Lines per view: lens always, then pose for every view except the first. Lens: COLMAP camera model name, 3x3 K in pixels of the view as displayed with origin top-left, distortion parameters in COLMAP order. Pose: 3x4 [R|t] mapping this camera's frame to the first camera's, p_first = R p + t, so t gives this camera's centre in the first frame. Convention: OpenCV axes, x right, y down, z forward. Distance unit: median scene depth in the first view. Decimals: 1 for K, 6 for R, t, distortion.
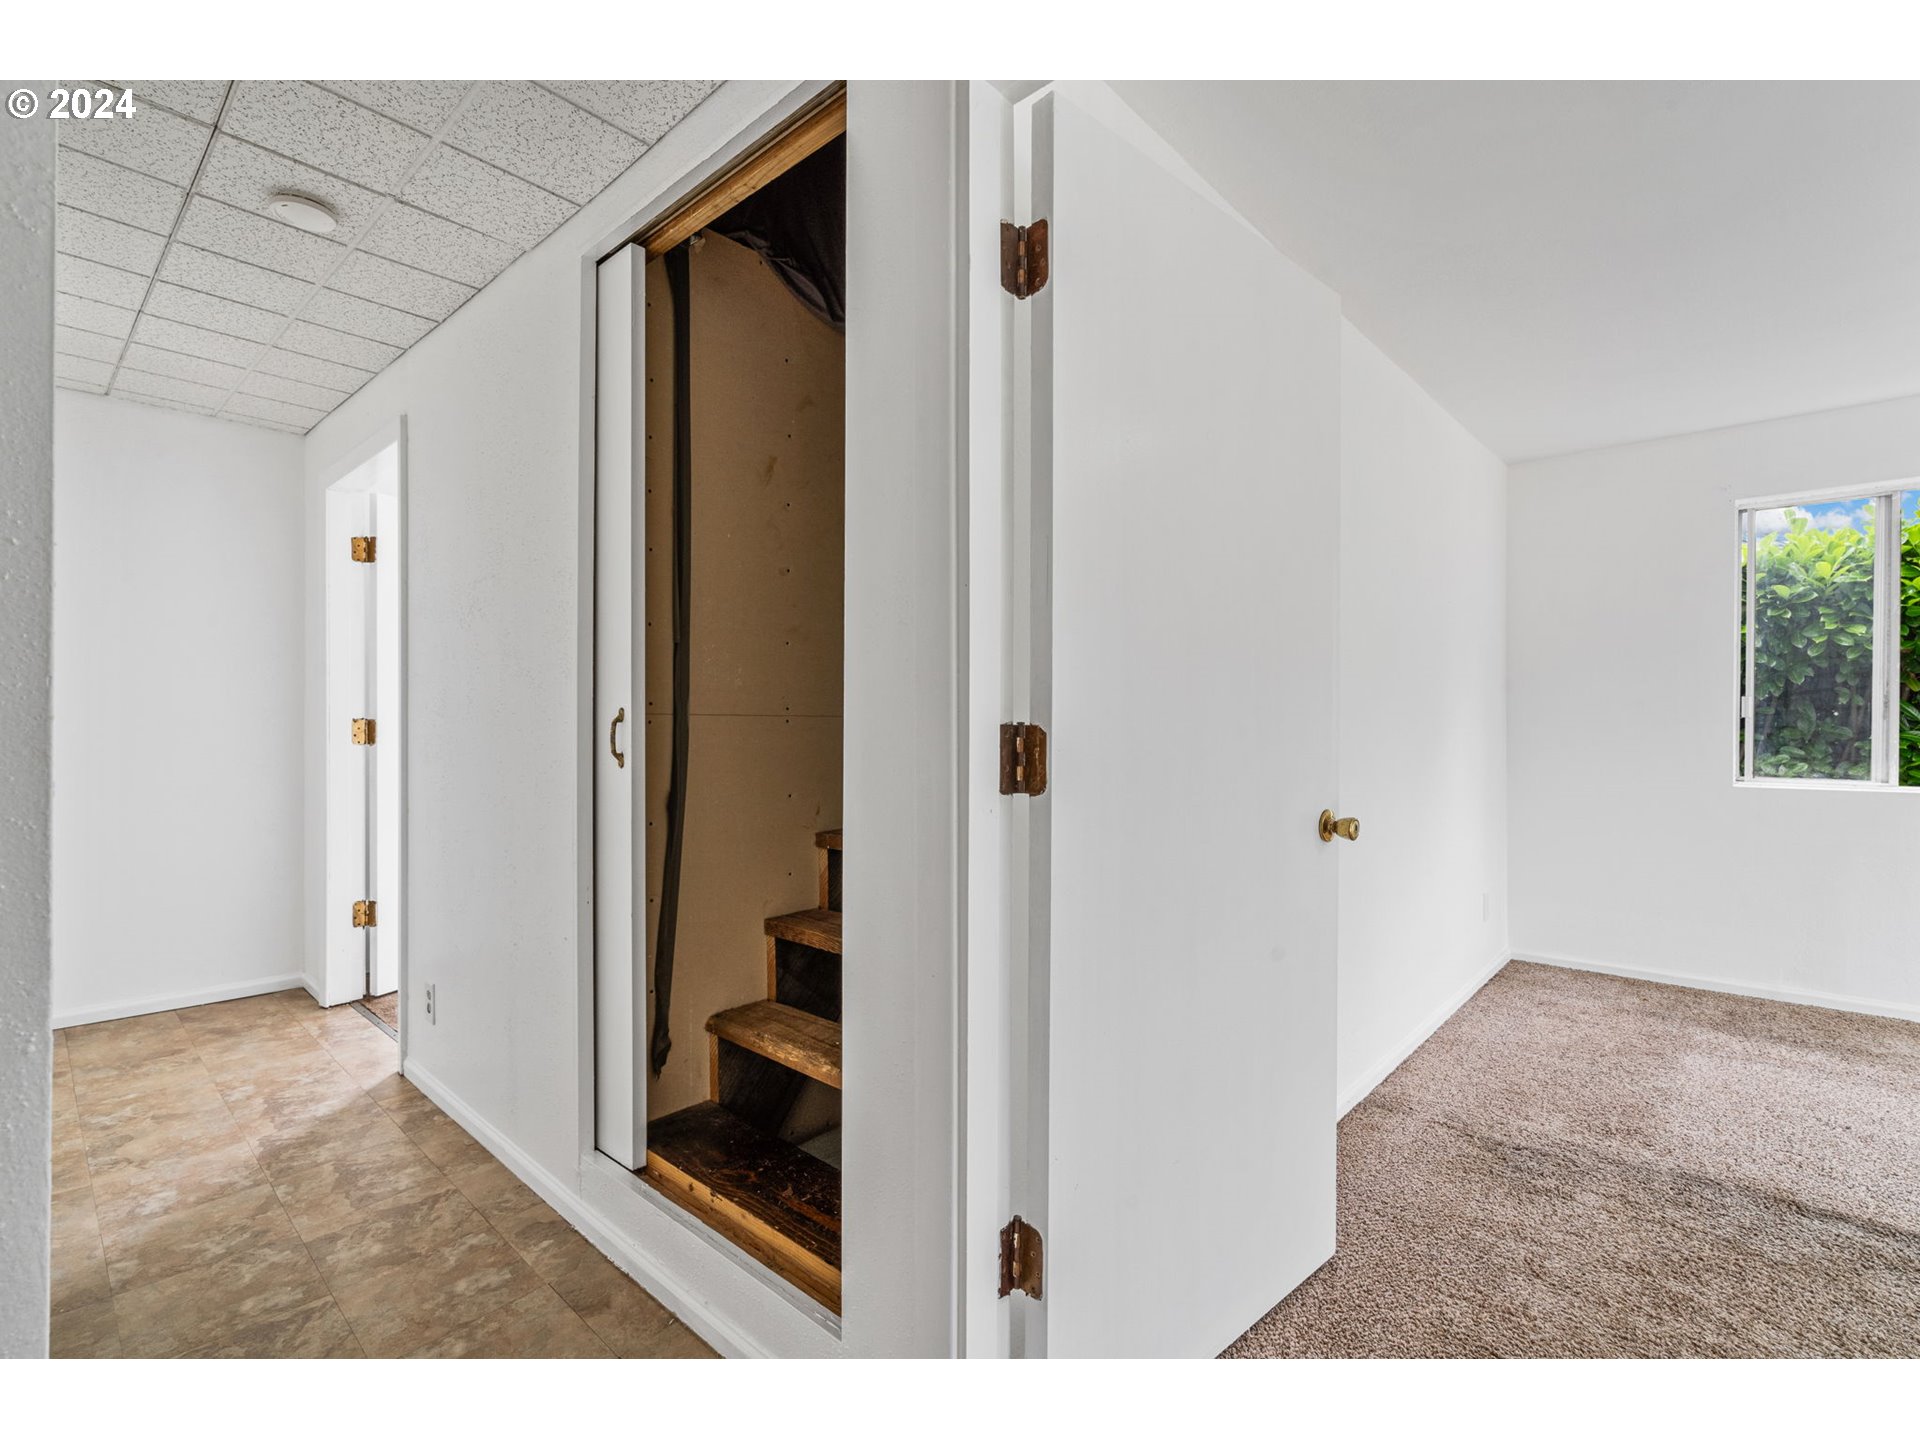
lens RADIAL K [[872.6, 0, 949.6], [0, 872.6, 721.4], [0, 0, 1]] dist [0.001852, 0.000090]
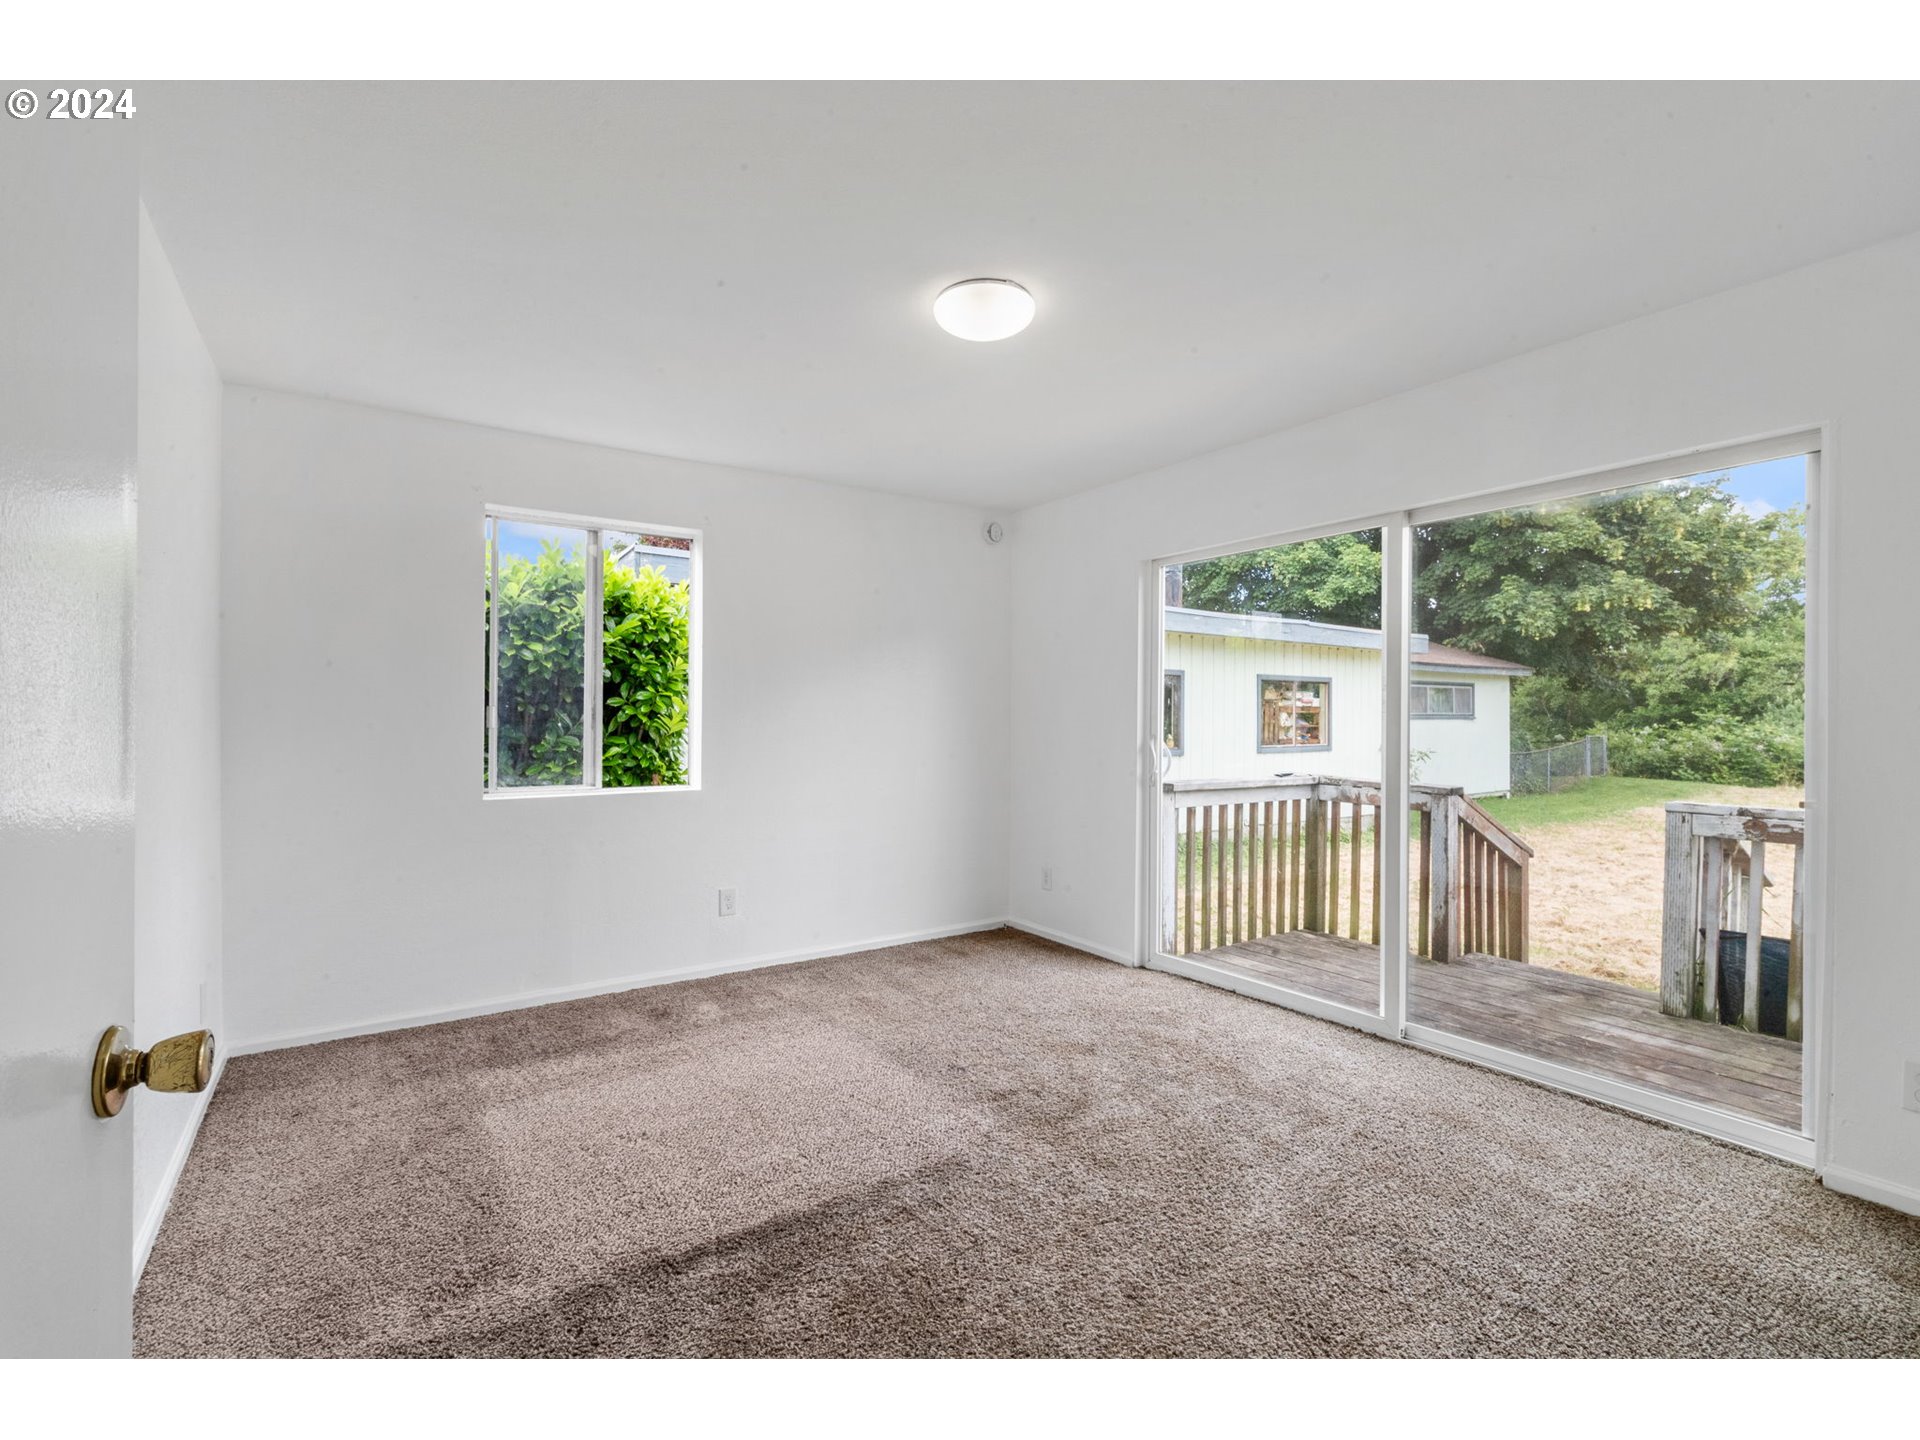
lens RADIAL K [[872.6, 0, 949.6], [0, 872.6, 721.4], [0, 0, 1]] dist [0.001852, 0.000090]
pose [[0.224602, -0.003681, 0.974444, 0.076560], [-0.000265, 0.999993, 0.003839, -0.016856], [-0.974451, -0.001121, 0.224599, 0.293144]]
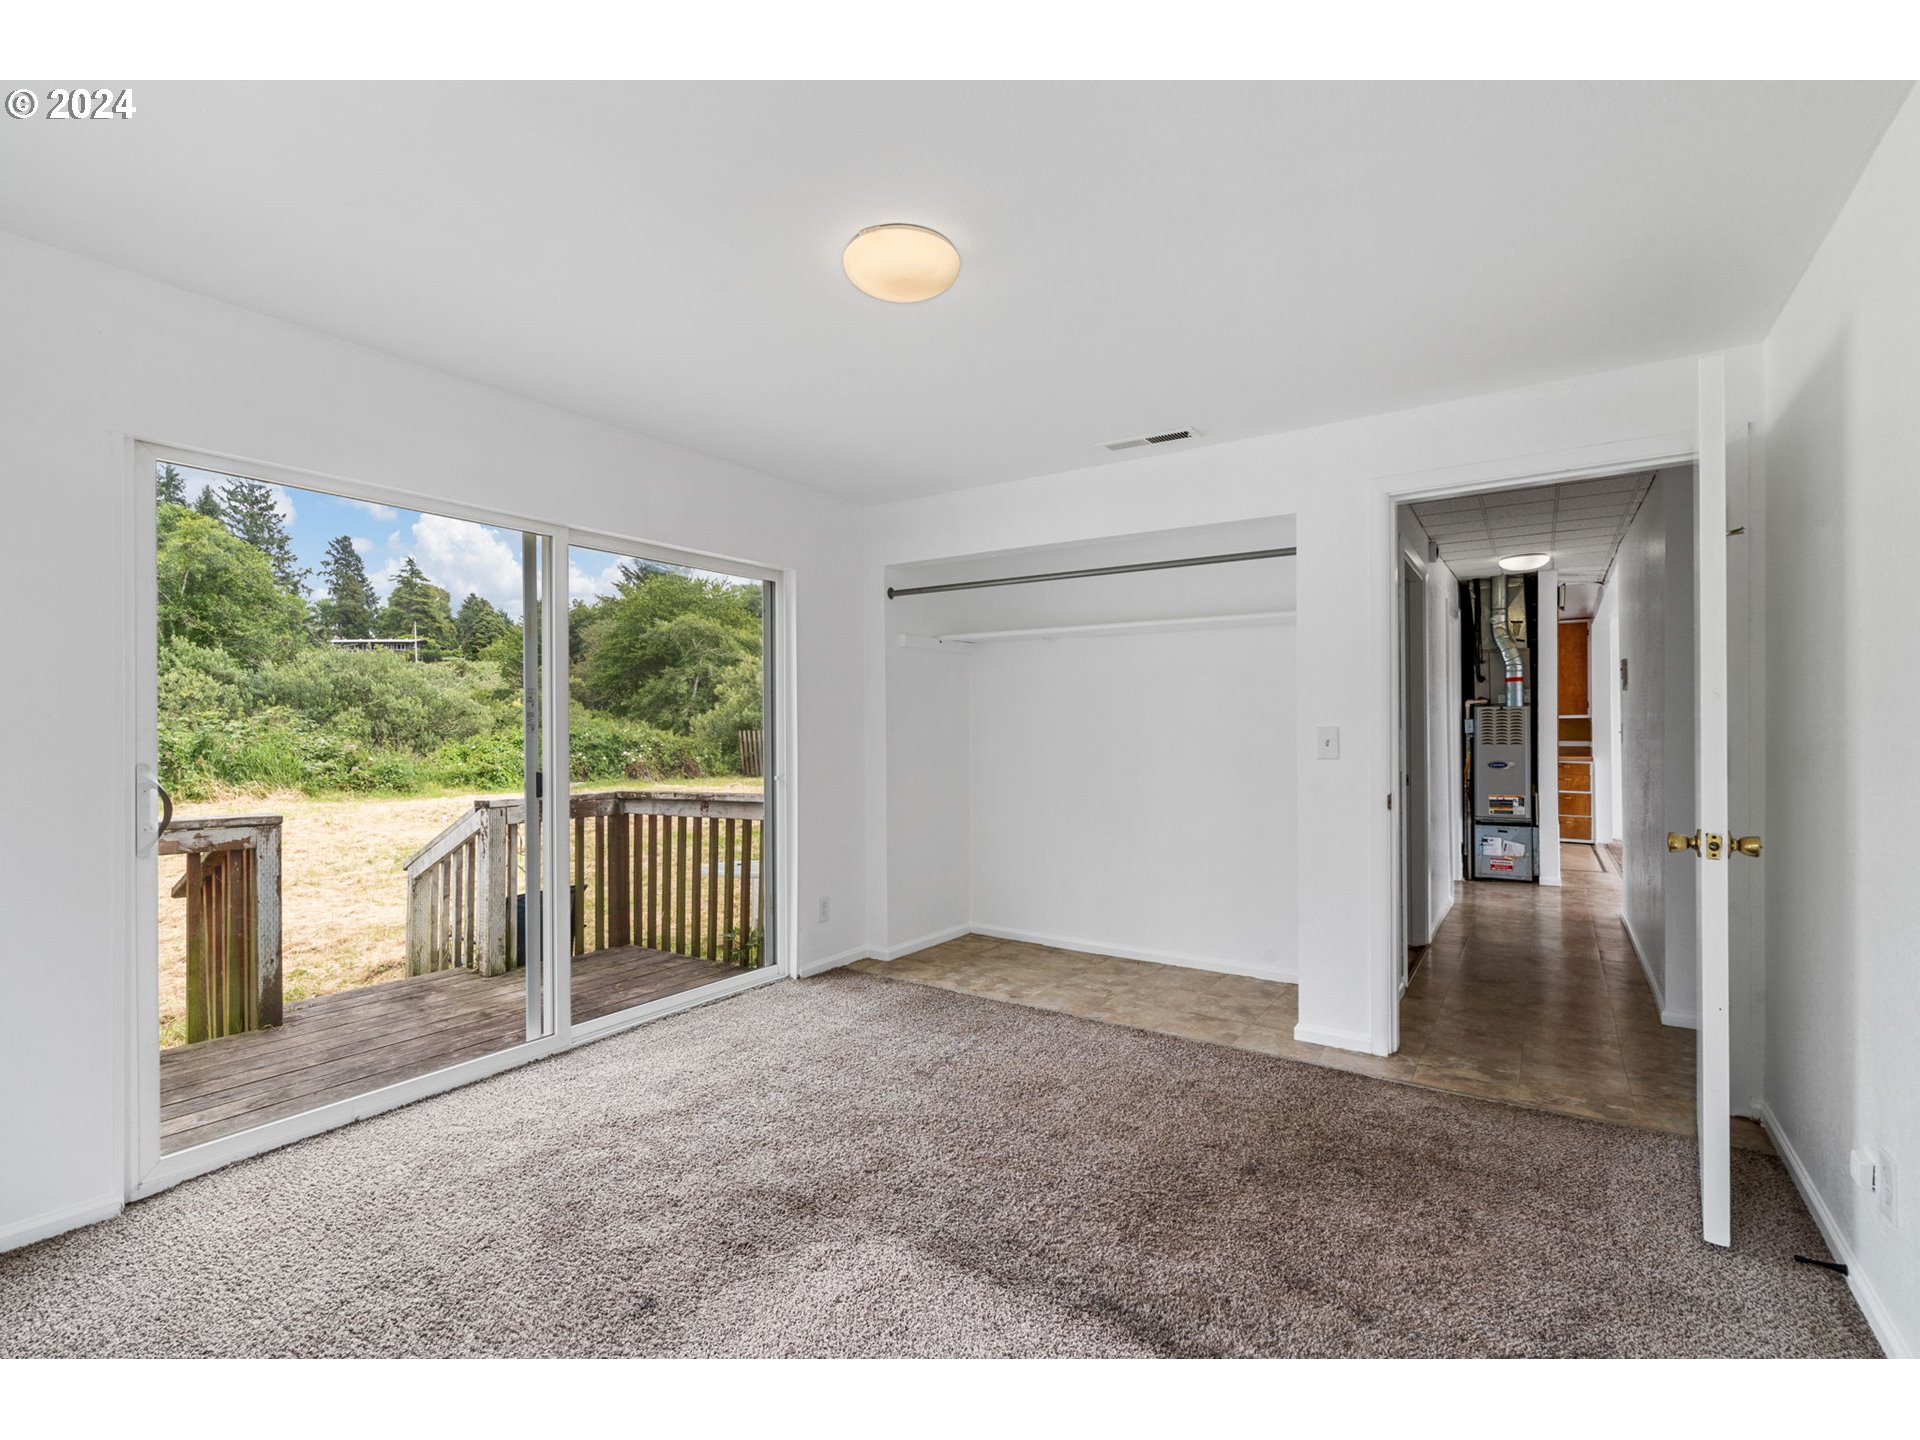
lens RADIAL K [[872.6, 0, 949.6], [0, 872.6, 721.4], [0, 0, 1]] dist [0.001852, 0.000090]
pose [[-0.988176, -0.001113, -0.153319, 2.132523], [0.000258, 0.999960, -0.008921, -0.025413], [0.153323, -0.008856, -0.988136, 2.344684]]
